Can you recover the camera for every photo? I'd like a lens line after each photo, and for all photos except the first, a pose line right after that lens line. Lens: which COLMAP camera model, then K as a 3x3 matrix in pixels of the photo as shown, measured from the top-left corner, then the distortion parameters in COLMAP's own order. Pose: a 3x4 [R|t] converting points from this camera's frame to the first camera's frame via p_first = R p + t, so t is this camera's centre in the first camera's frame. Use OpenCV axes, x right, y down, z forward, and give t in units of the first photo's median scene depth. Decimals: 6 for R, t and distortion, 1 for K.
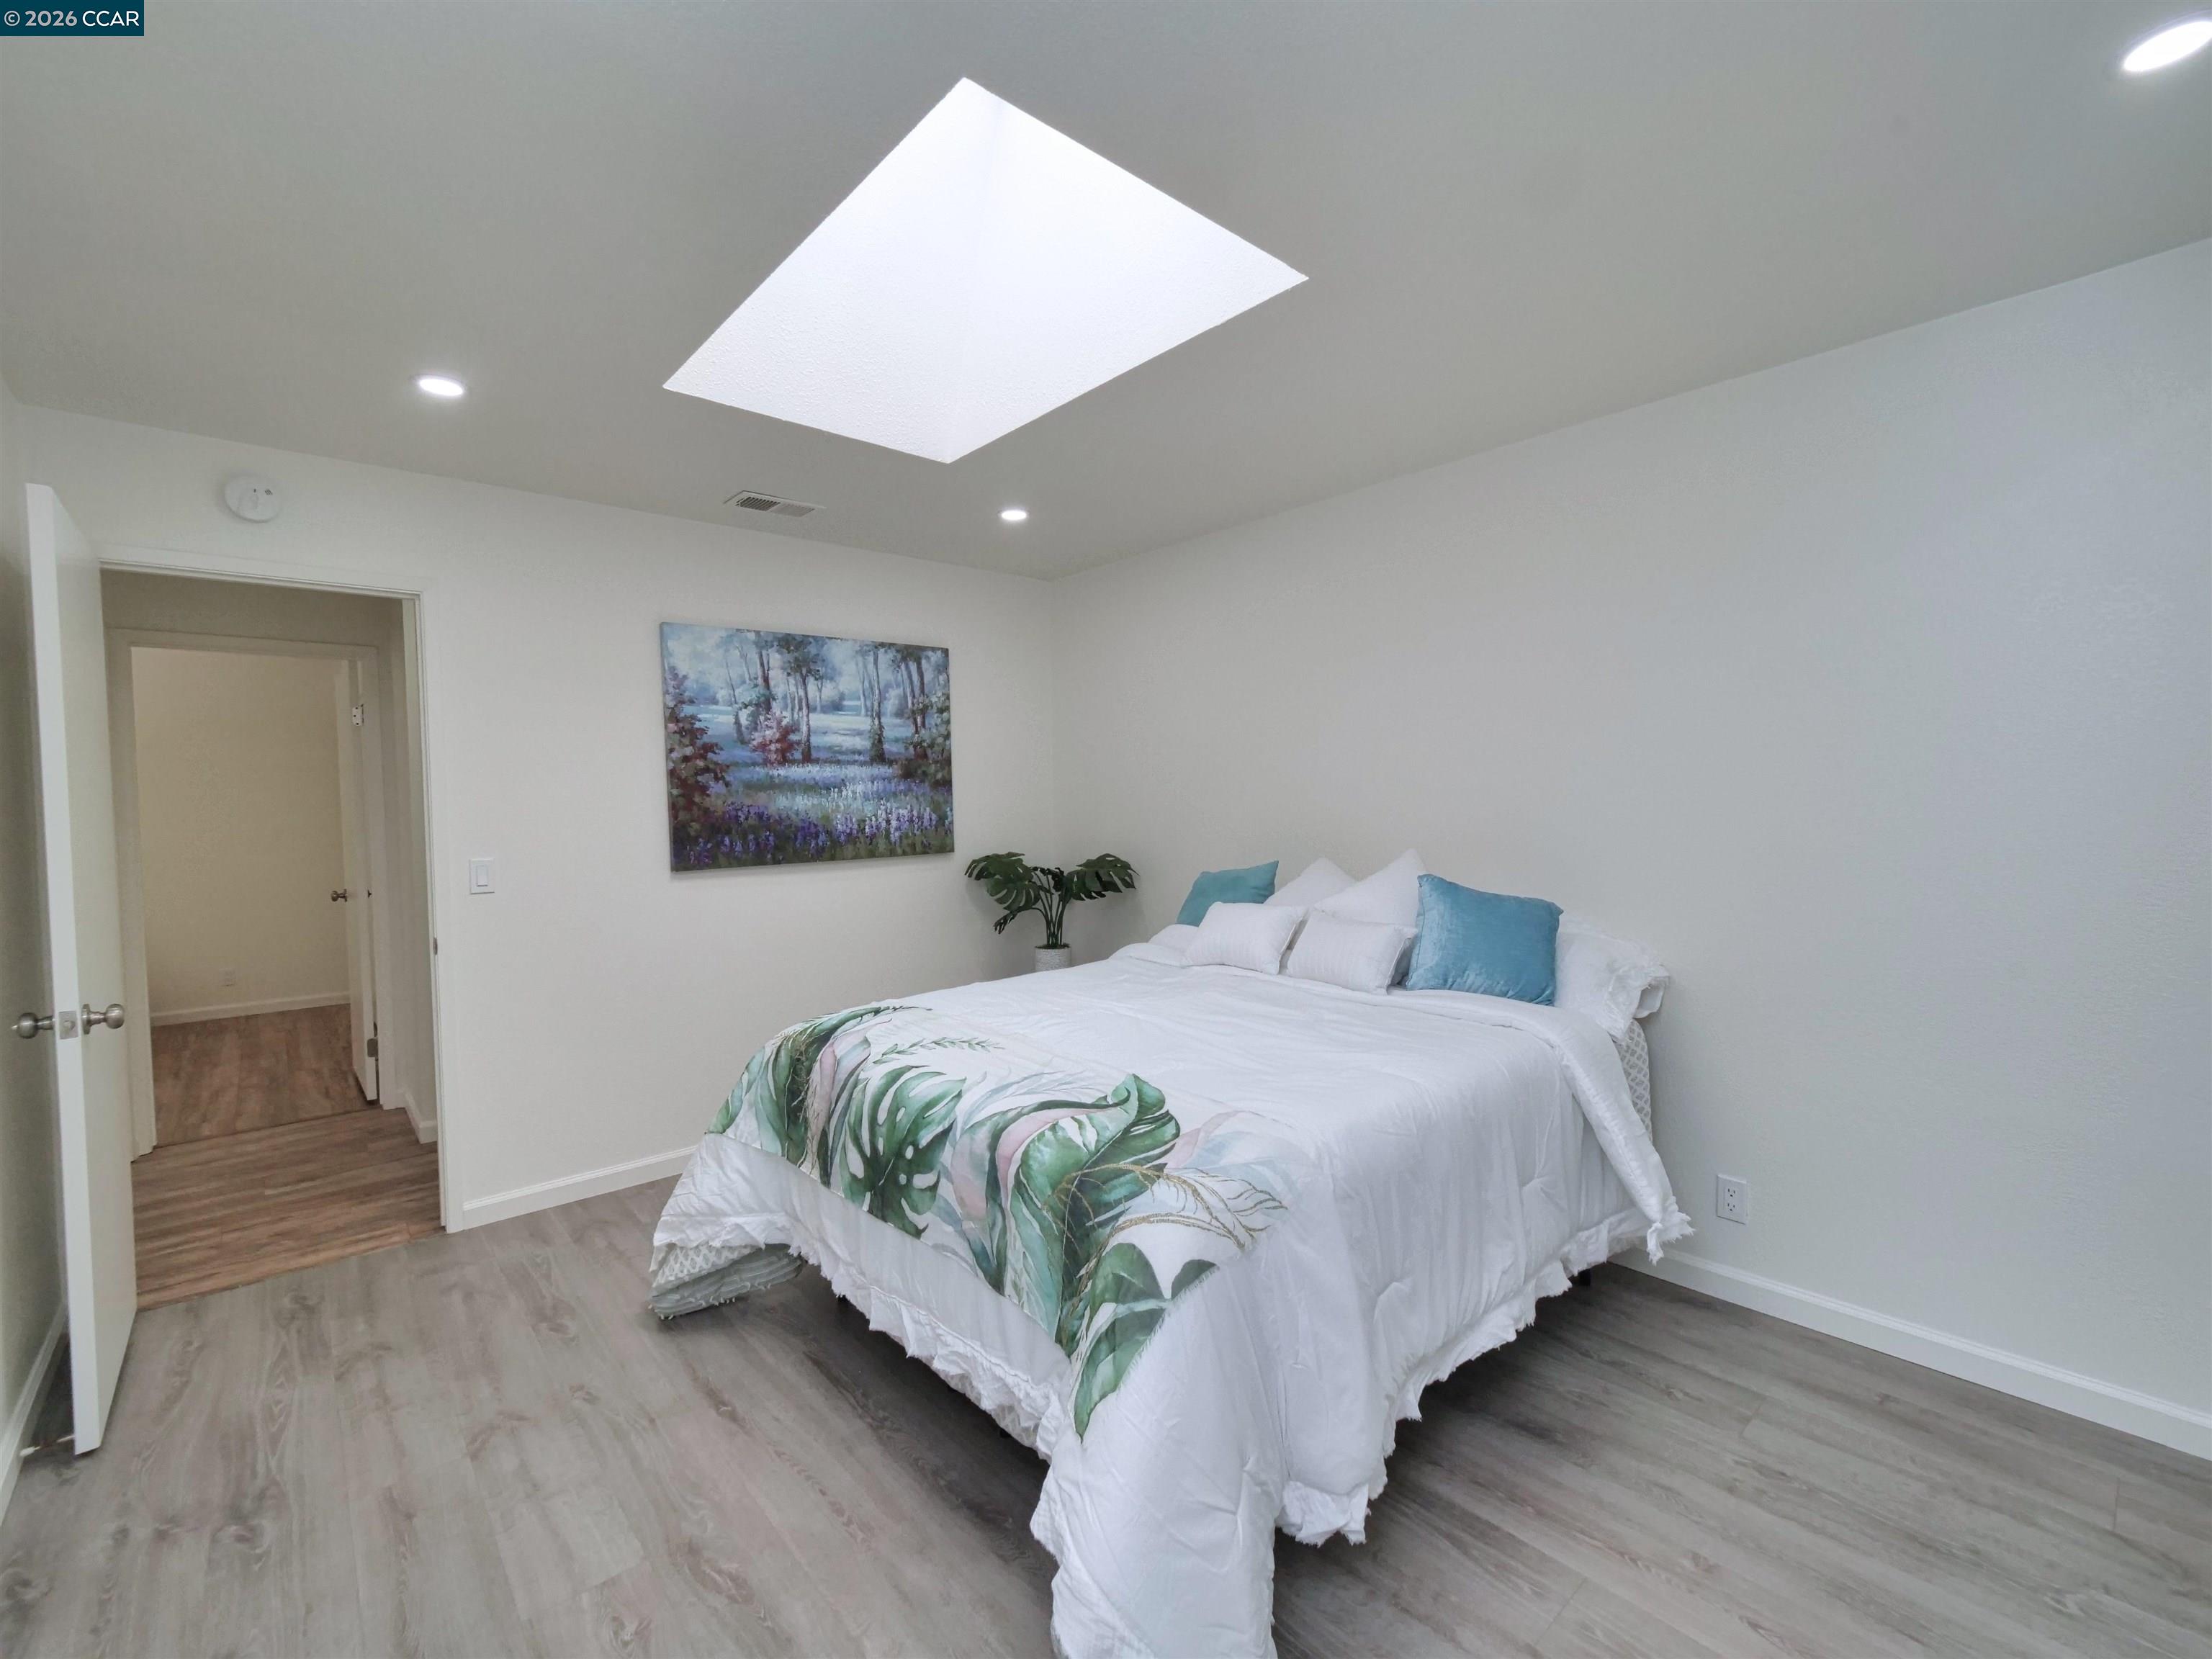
lens RADIAL K [[950.0, 0, 1073.8], [0, 950.0, 834.5], [0, 0, 1]] dist [0.000623, 0.000379]
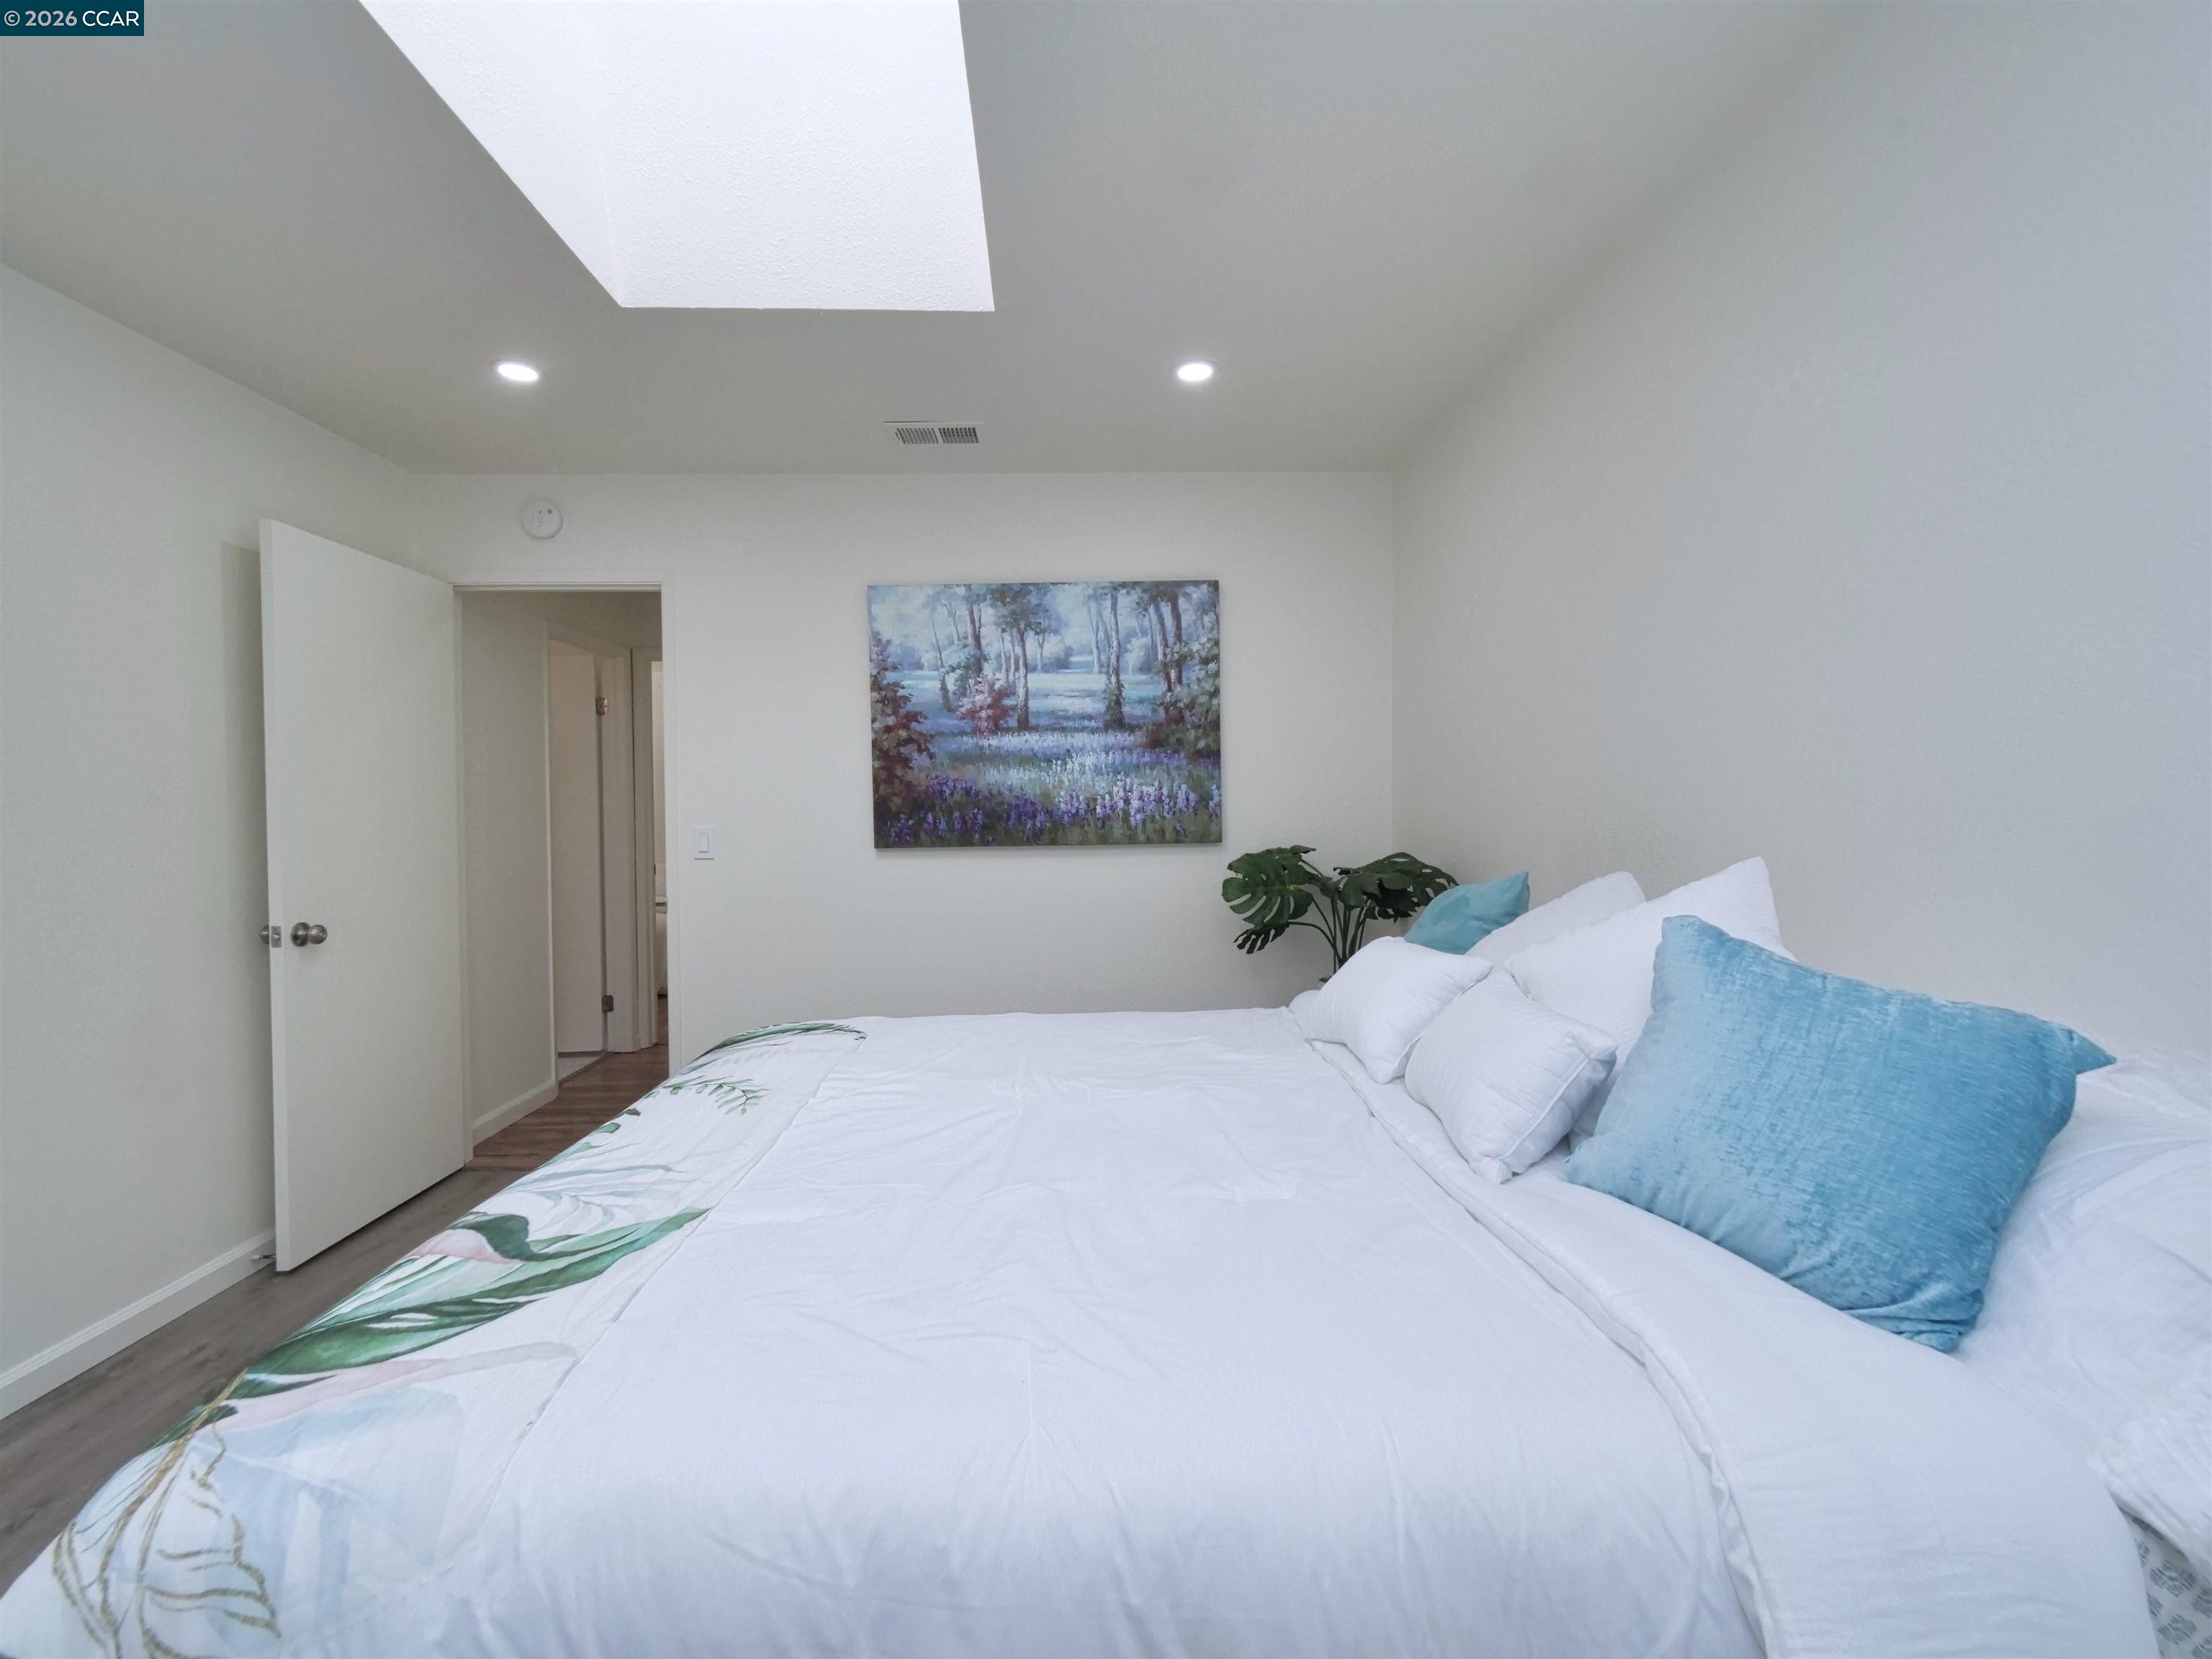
lens RADIAL K [[950.0, 0, 1073.8], [0, 950.0, 834.5], [0, 0, 1]] dist [0.000623, 0.000379]
pose [[0.767026, 0.033740, -0.640728, 0.305900], [-0.030664, 0.999403, 0.015918, 0.003740], [0.640883, 0.007438, 0.767603, 0.355732]]
